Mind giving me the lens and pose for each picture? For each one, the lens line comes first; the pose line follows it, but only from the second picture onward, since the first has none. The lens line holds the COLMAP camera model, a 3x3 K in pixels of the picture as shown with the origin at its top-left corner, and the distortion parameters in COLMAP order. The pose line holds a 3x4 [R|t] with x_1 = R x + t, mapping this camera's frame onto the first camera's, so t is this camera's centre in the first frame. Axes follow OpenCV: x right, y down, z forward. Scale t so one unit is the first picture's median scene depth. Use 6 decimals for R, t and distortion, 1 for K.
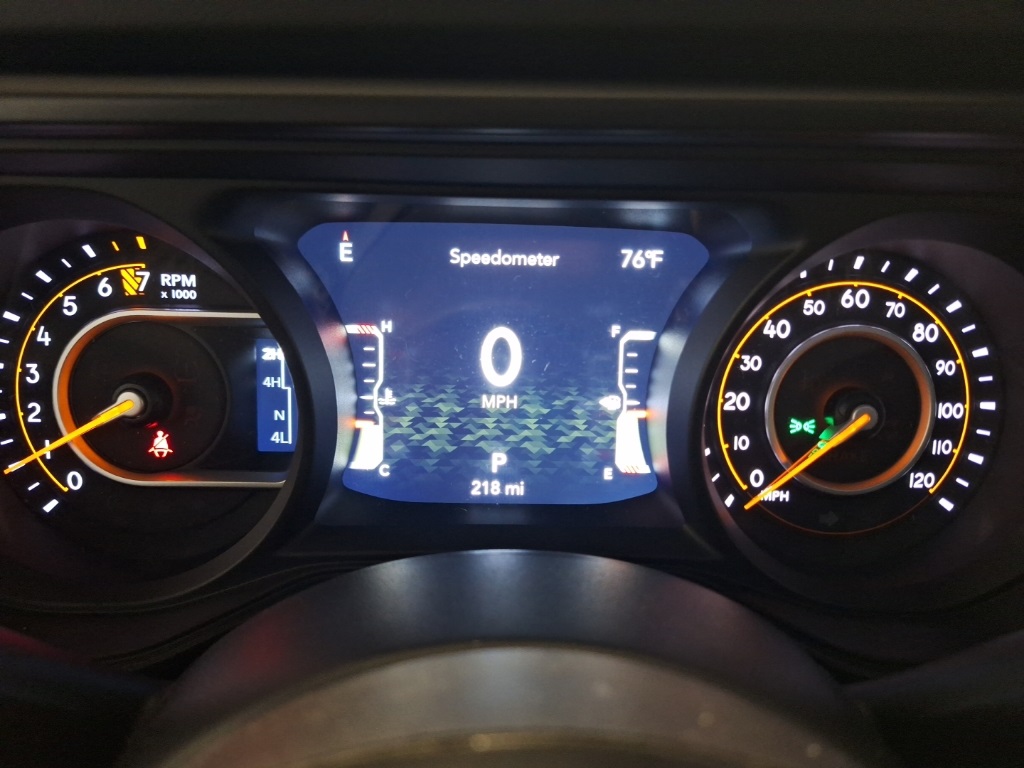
lens RADIAL K [[705.7, 0, 505.9], [0, 705.7, 373.8], [0, 0, 1]] dist [0.043478, -0.067405]
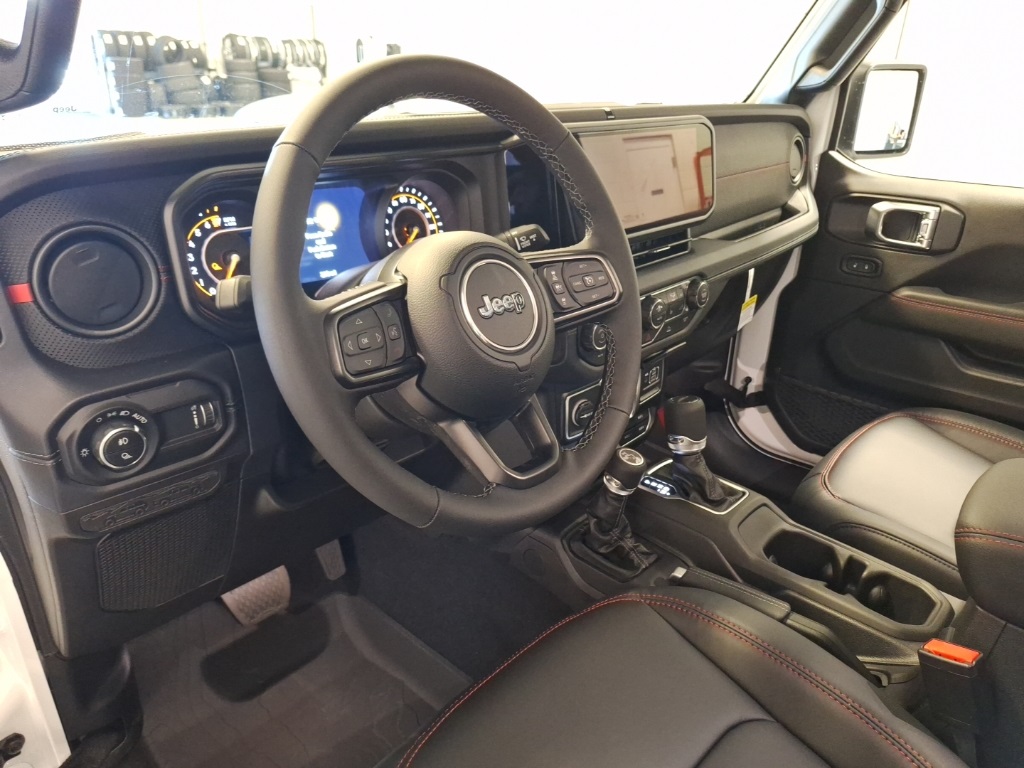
lens RADIAL K [[705.7, 0, 516.9], [0, 705.7, 389.2], [0, 0, 1]] dist [0.043478, -0.067405]
pose [[0.697826, -0.301277, 0.649825, -1.738122], [0.270984, 0.950850, 0.149839, 0.428929], [-0.663029, 0.071530, 0.745169, -2.000916]]
